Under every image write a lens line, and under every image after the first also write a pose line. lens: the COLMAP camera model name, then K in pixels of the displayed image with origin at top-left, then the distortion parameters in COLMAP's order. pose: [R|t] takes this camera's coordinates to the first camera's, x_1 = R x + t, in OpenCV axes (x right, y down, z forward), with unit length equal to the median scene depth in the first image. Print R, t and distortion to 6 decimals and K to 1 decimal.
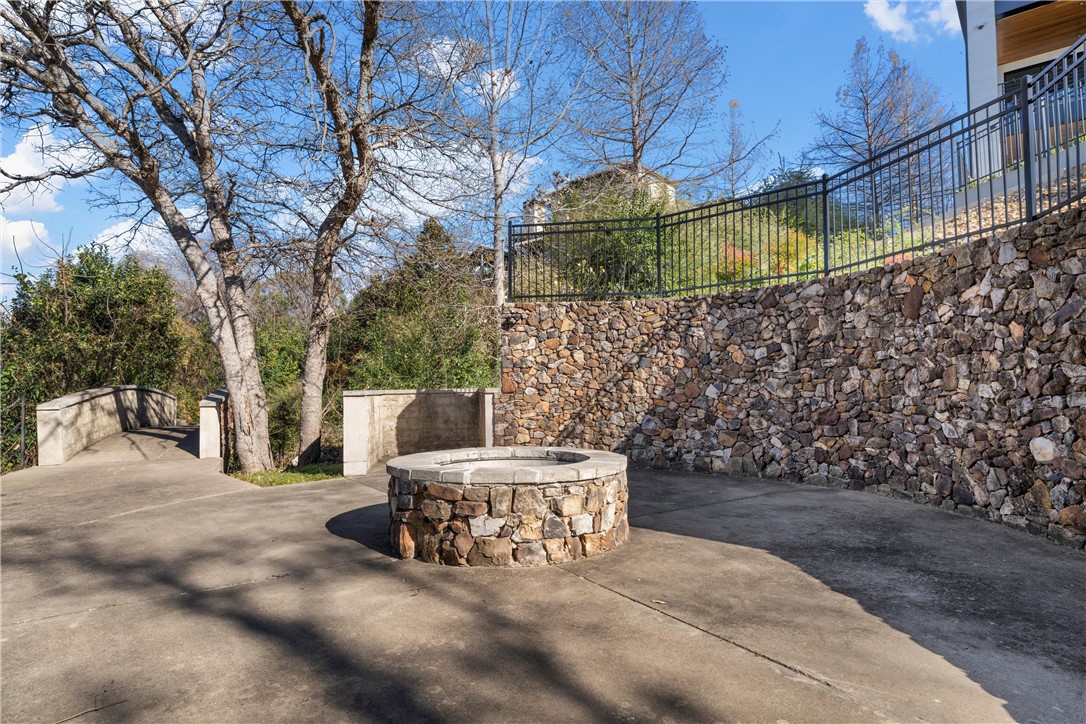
lens RADIAL K [[580.9, 0, 543.0], [0, 580.9, 362.0], [0, 0, 1]] dist [-0.000165, -0.000411]
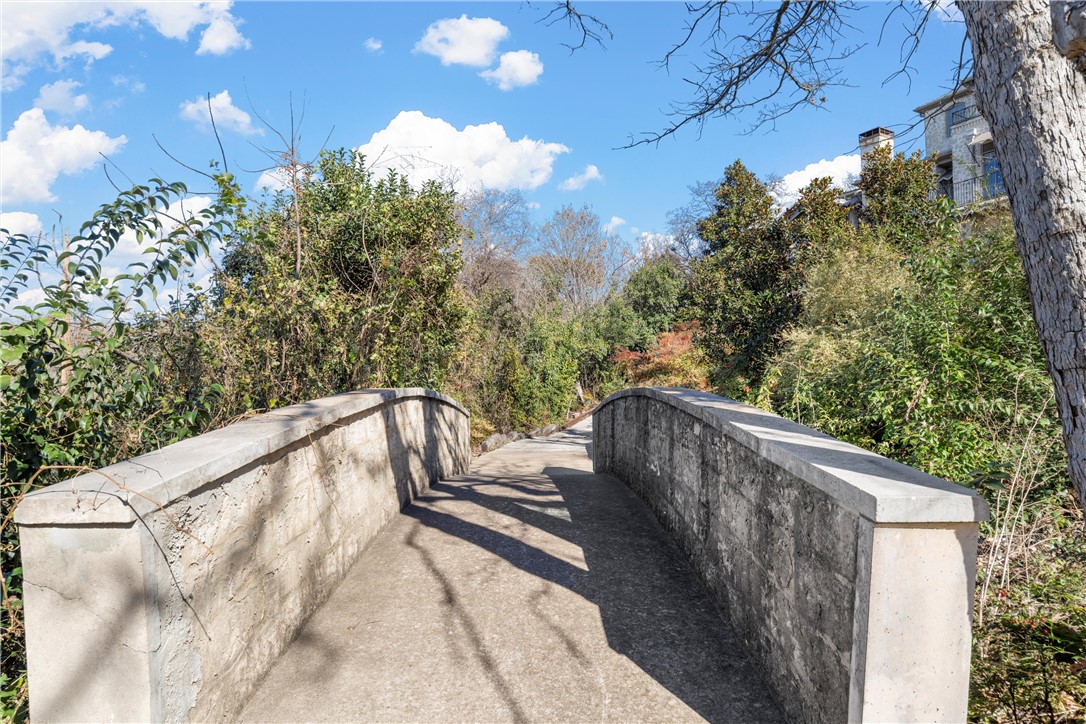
lens RADIAL K [[580.9, 0, 543.0], [0, 580.9, 362.0], [0, 0, 1]] dist [-0.000165, -0.000411]
pose [[0.943628, -0.007574, -0.330920, -0.486306], [0.002547, 0.999875, -0.015622, 0.028252], [0.330997, 0.013899, 0.943529, 0.642078]]
